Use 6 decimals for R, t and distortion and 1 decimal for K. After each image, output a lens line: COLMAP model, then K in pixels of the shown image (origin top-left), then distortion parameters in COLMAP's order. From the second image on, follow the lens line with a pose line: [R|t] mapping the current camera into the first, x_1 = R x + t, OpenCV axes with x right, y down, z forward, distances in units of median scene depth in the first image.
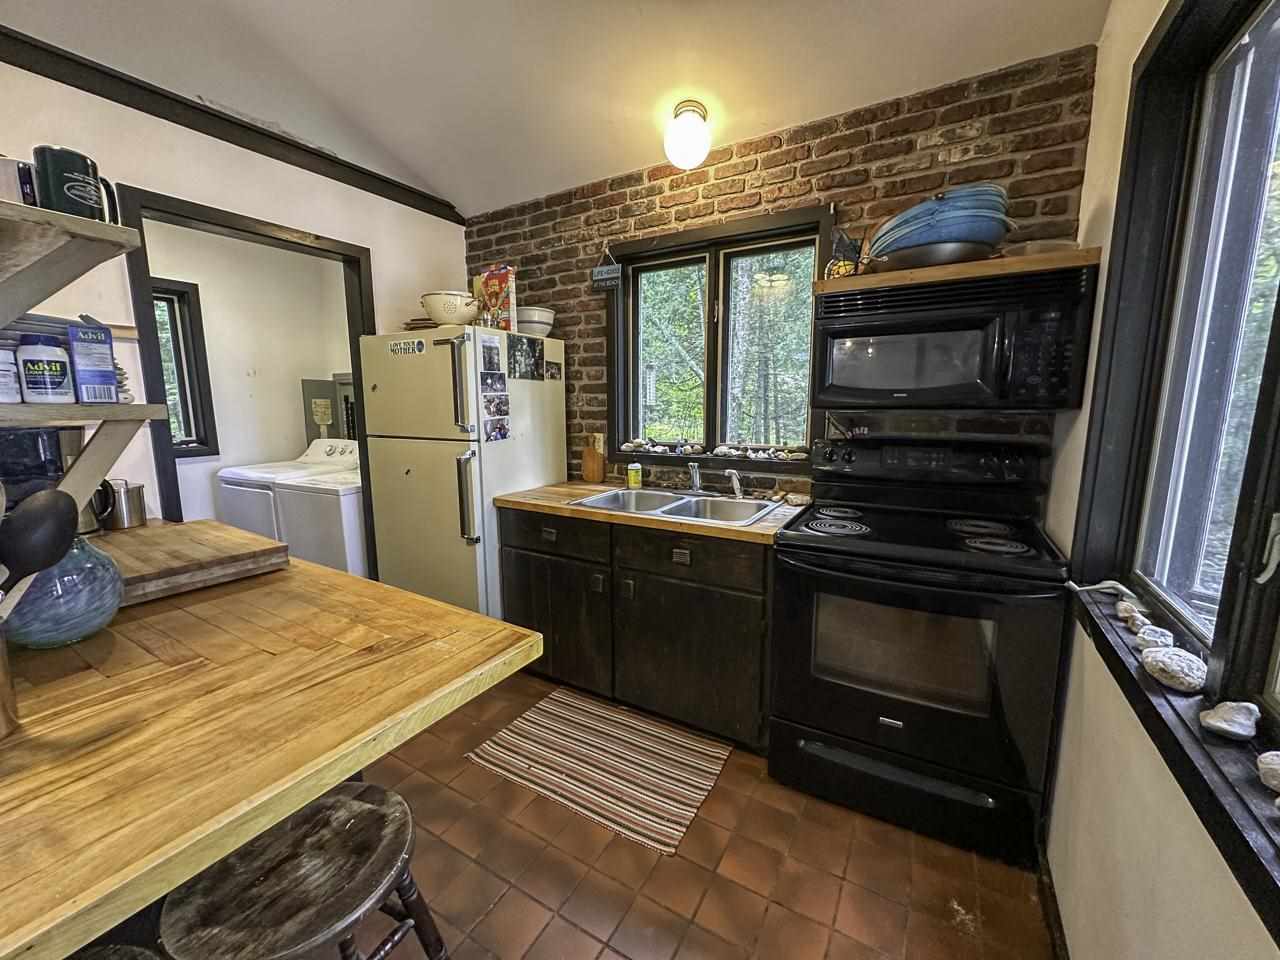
lens RADIAL K [[519.4, 0, 632.8], [0, 519.4, 480.1], [0, 0, 1]] dist [-0.008946, 0.001192]
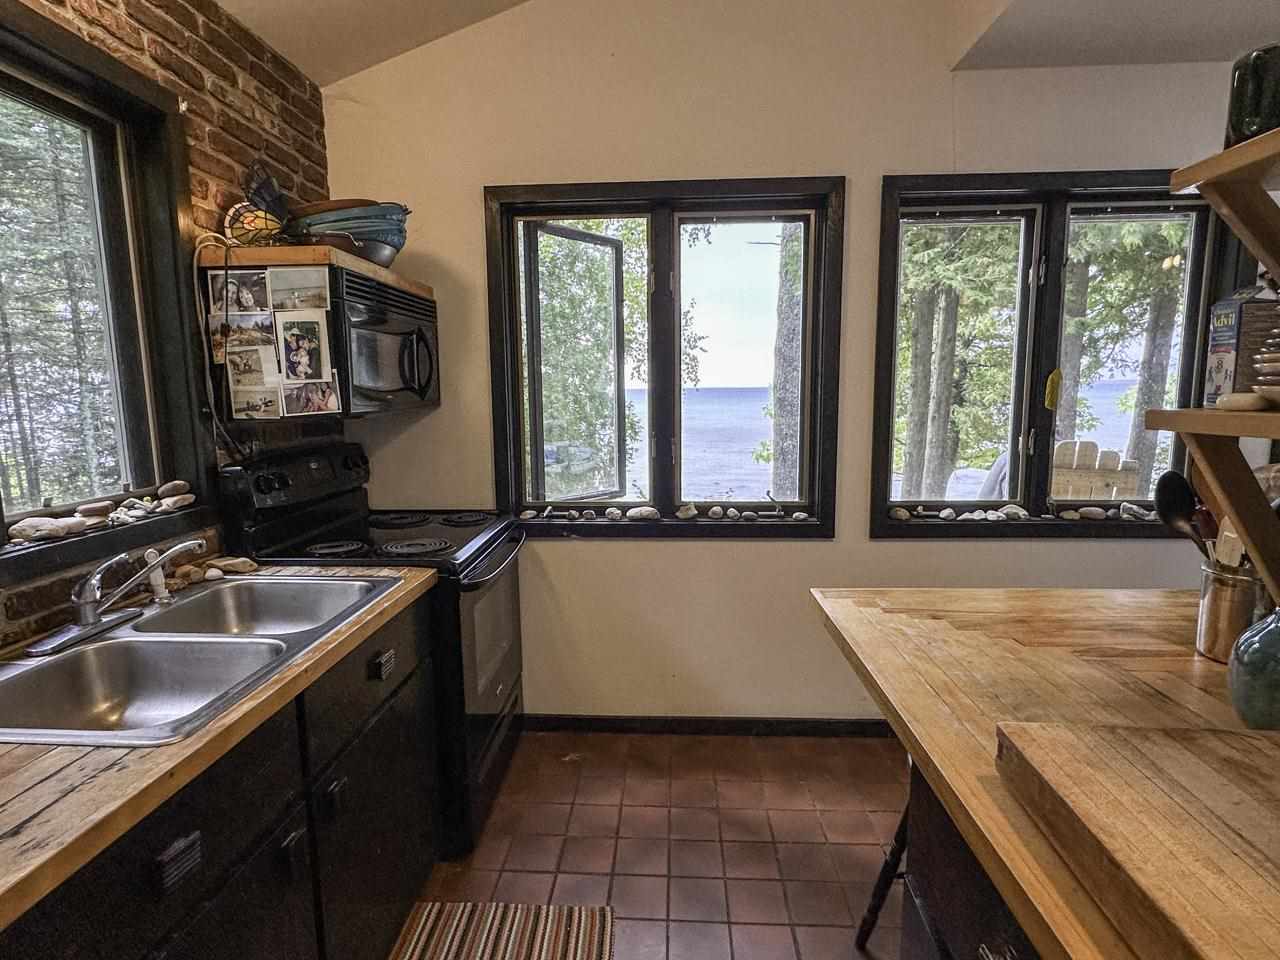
lens RADIAL K [[689.2, 0, 652.6], [0, 689.2, 476.5], [0, 0, 1]] dist [-0.007968, 0.001508]
pose [[-0.505759, -0.101949, 0.856629, -0.548688], [0.143501, 0.969215, 0.200072, -0.136368], [-0.850656, 0.224116, -0.475560, 0.818928]]
